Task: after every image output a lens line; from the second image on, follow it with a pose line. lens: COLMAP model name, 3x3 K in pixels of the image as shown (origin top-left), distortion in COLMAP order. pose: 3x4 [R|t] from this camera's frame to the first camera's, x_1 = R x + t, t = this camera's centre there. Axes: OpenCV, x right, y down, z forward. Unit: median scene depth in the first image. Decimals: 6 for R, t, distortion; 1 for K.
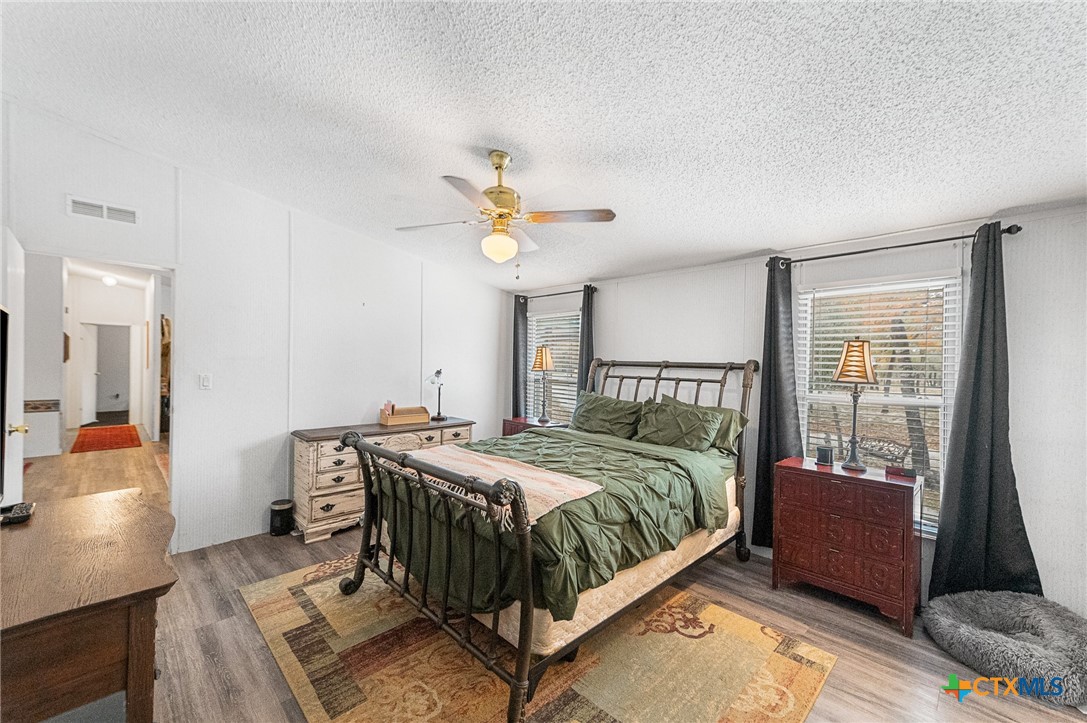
lens RADIAL K [[441.0, 0, 543.5], [0, 441.0, 361.5], [0, 0, 1]] dist [0.019911, 0.000061]
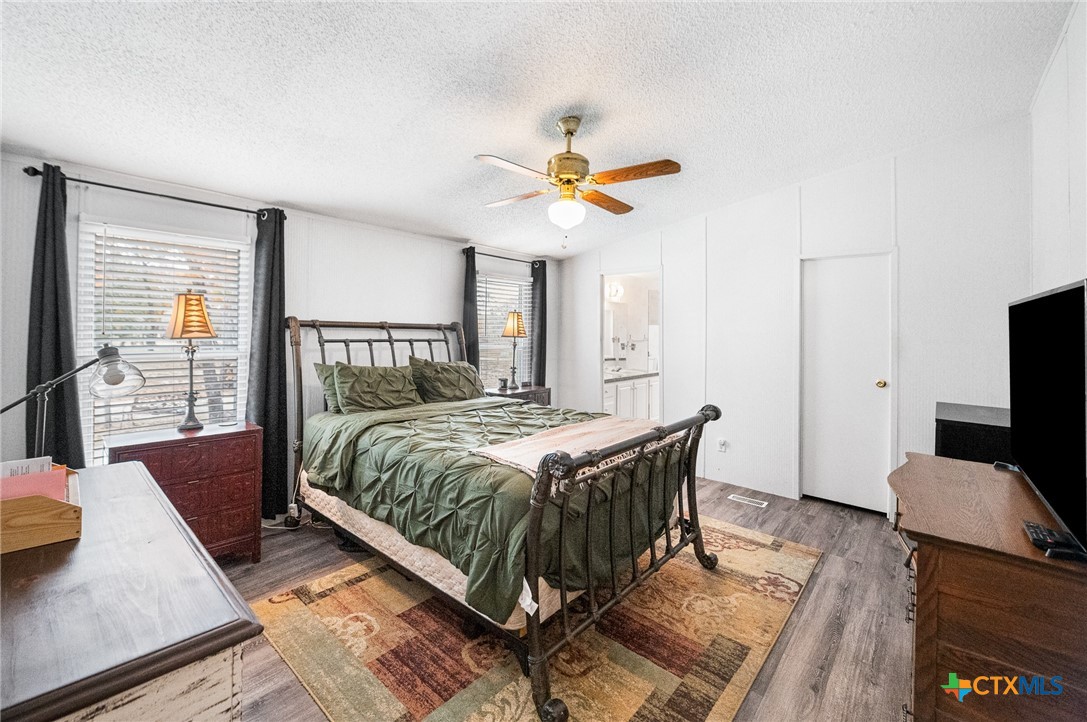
lens RADIAL K [[448.1, 0, 540.6], [0, 448.1, 314.1], [0, 0, 1]] dist [-0.000762, -0.000125]
pose [[-0.077340, 0.012569, 0.996926, -0.805489], [-0.023700, 0.999615, -0.014441, -0.013361], [-0.996723, -0.024744, -0.077012, 0.836861]]
